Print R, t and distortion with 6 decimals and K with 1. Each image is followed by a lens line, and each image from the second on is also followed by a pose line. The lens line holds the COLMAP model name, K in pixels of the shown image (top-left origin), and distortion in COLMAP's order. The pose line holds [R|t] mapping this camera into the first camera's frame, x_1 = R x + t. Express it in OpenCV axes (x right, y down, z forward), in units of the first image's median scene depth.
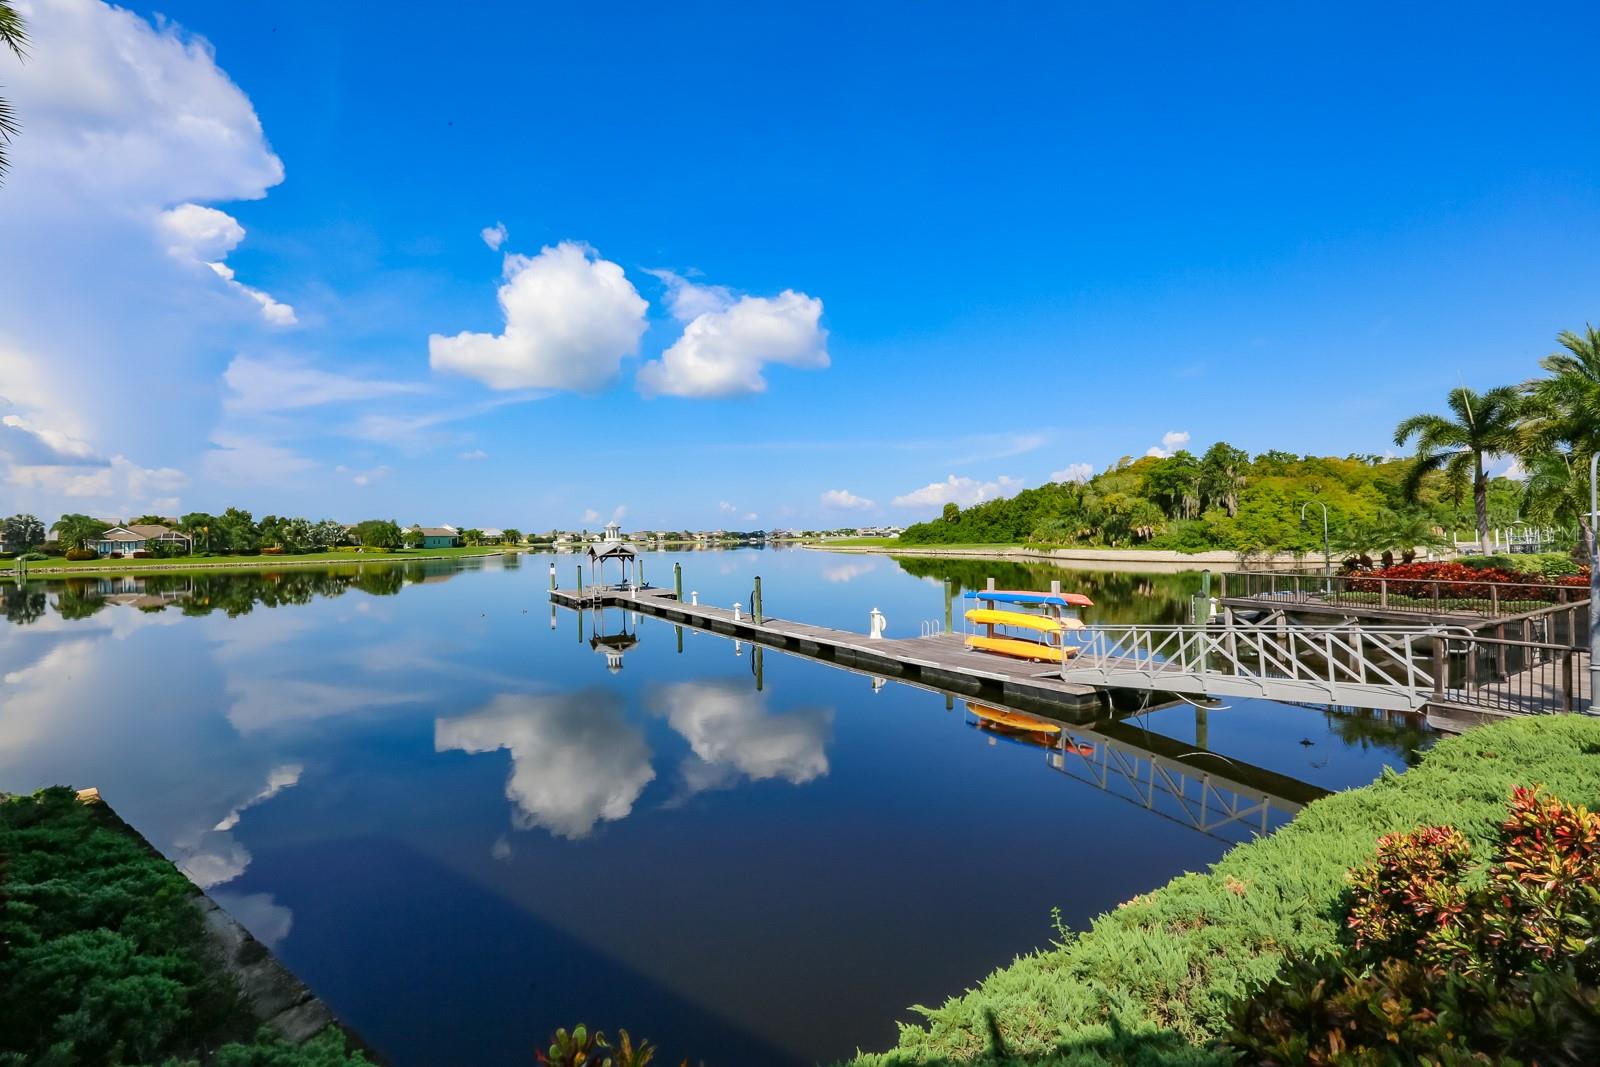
lens RADIAL K [[728.4, 0, 800.0], [0, 728.4, 533.5], [0, 0, 1]] dist [-0.025561, 0.000338]
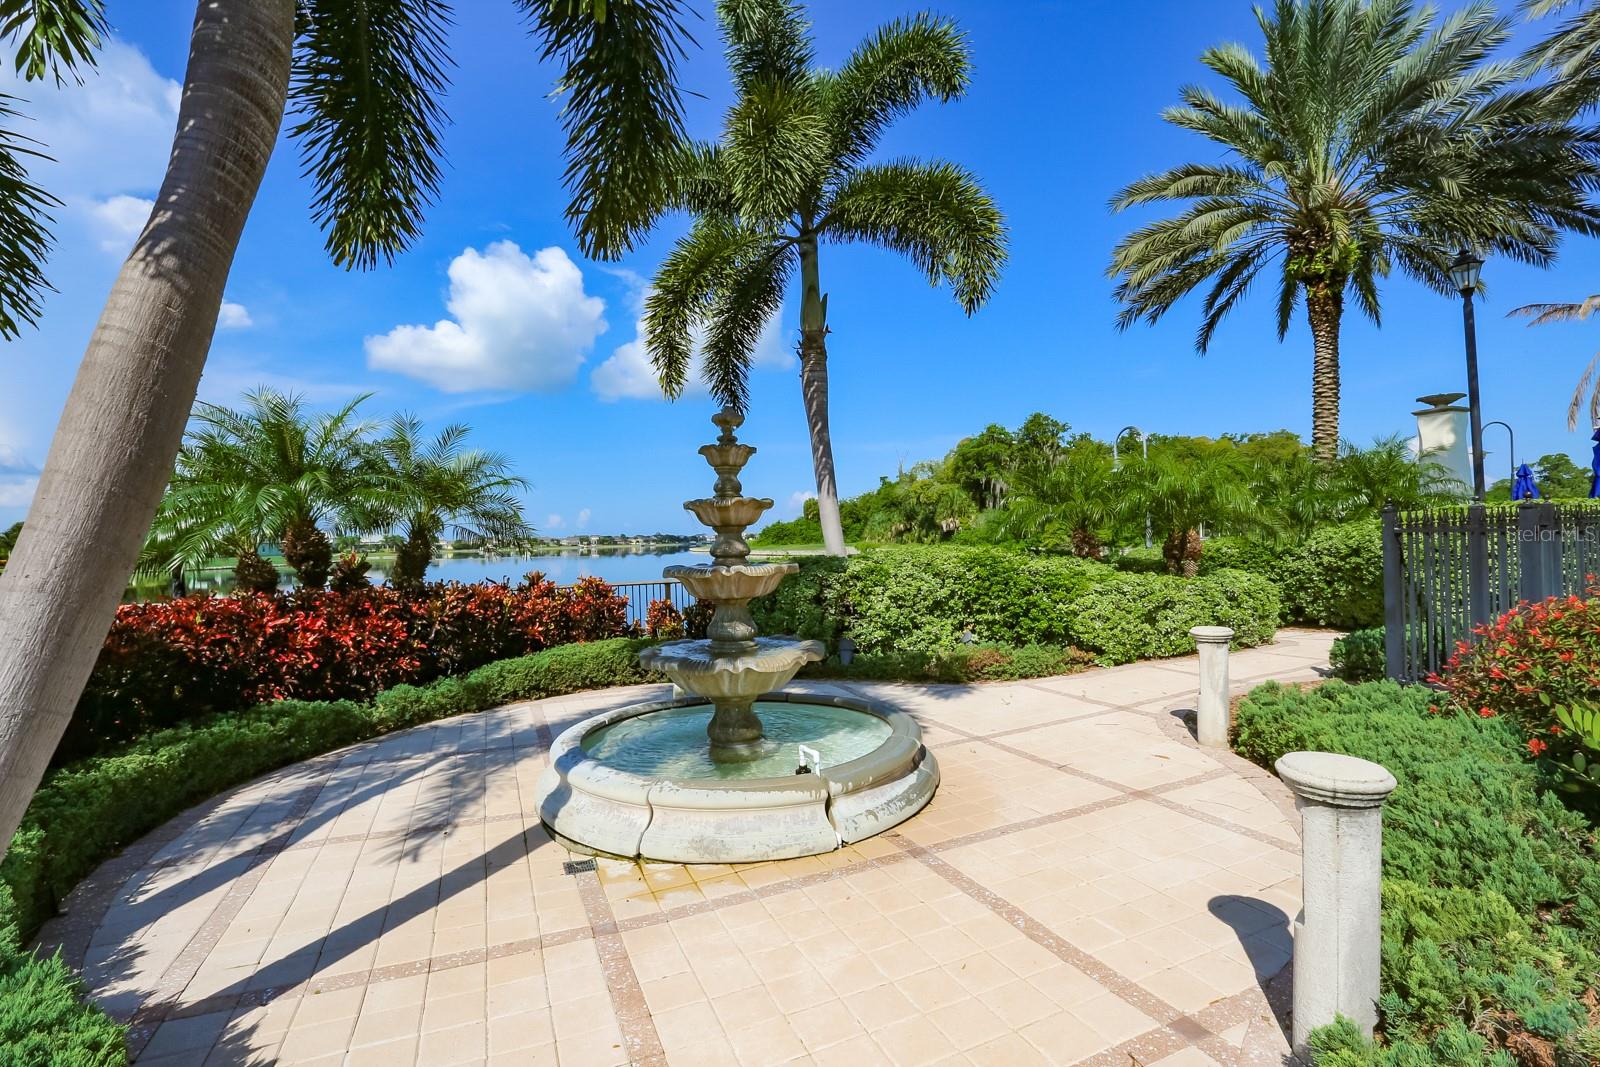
lens RADIAL K [[728.0, 0, 800.0], [0, 728.0, 533.5], [0, 0, 1]] dist [0.000805, 0.000192]
pose [[0.999366, -0.011553, 0.033678, 0.162948], [0.011687, 0.999925, -0.003789, 0.004487], [-0.033631, 0.004181, 0.999426, 0.110473]]
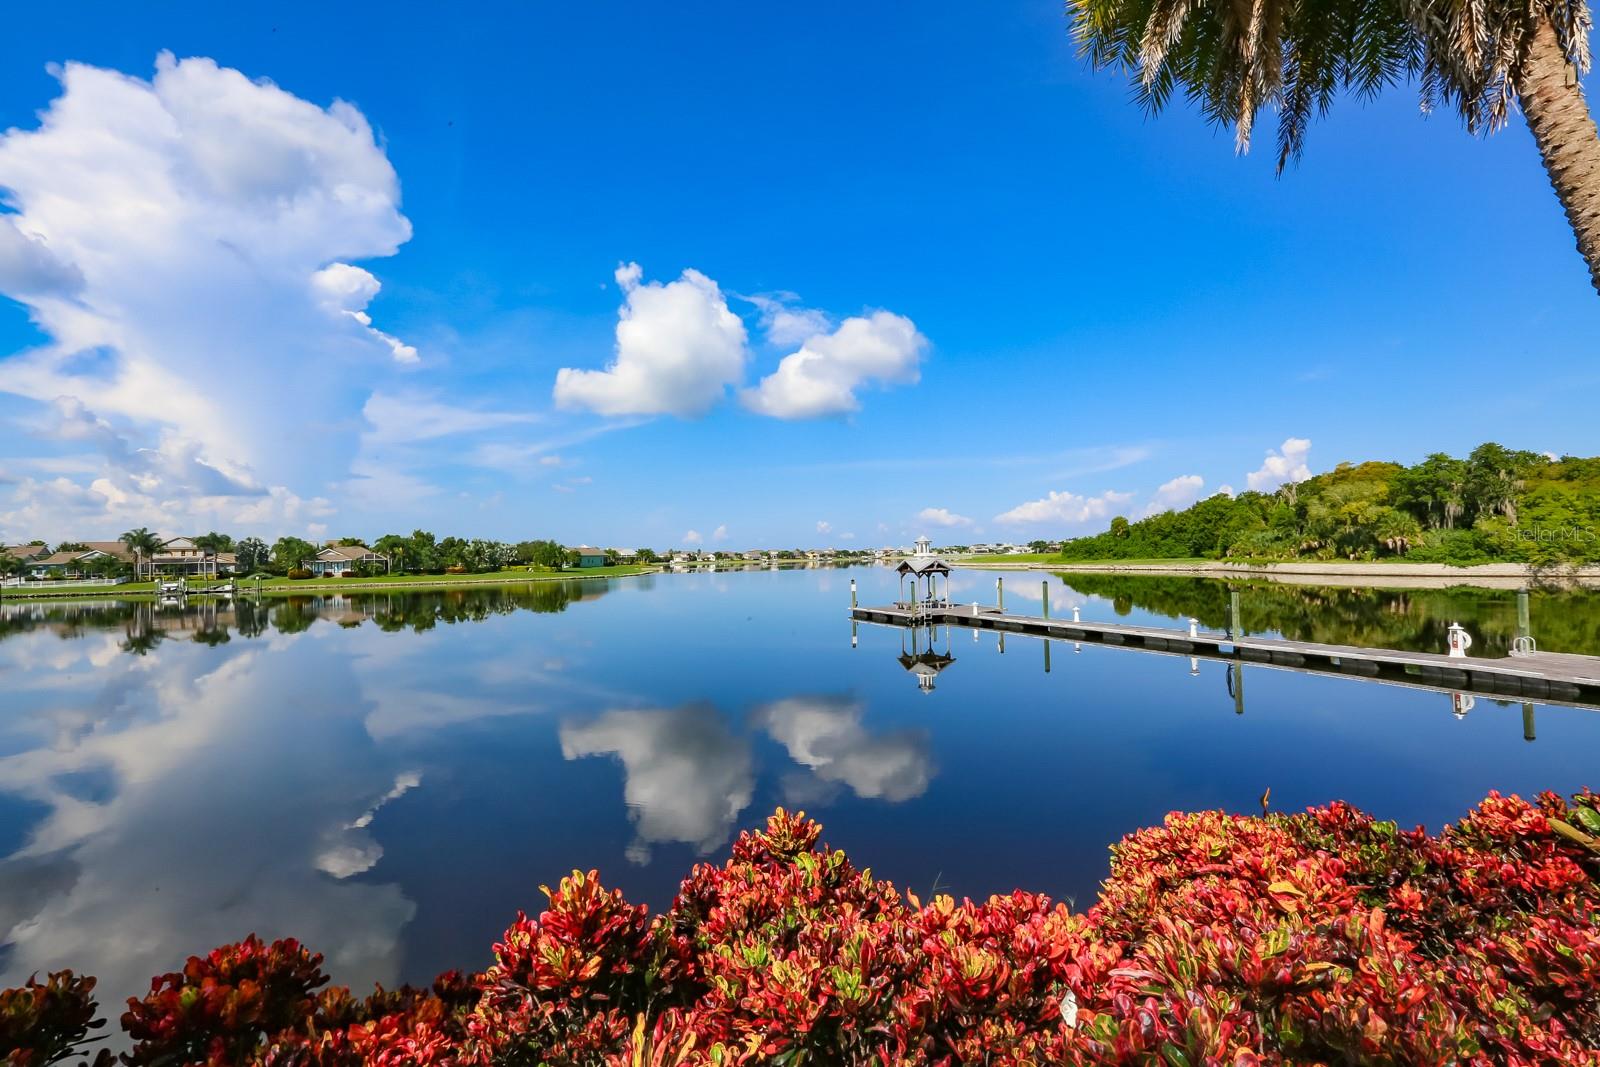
lens RADIAL K [[724.5, 0, 800.0], [0, 724.5, 533.5], [0, 0, 1]] dist [-0.056890, 0.023366]
pose [[0.991830, -0.011163, -0.127074, -0.091631], [0.007911, 0.999629, -0.026061, 0.001497], [0.127318, 0.024843, 0.991551, 0.014267]]
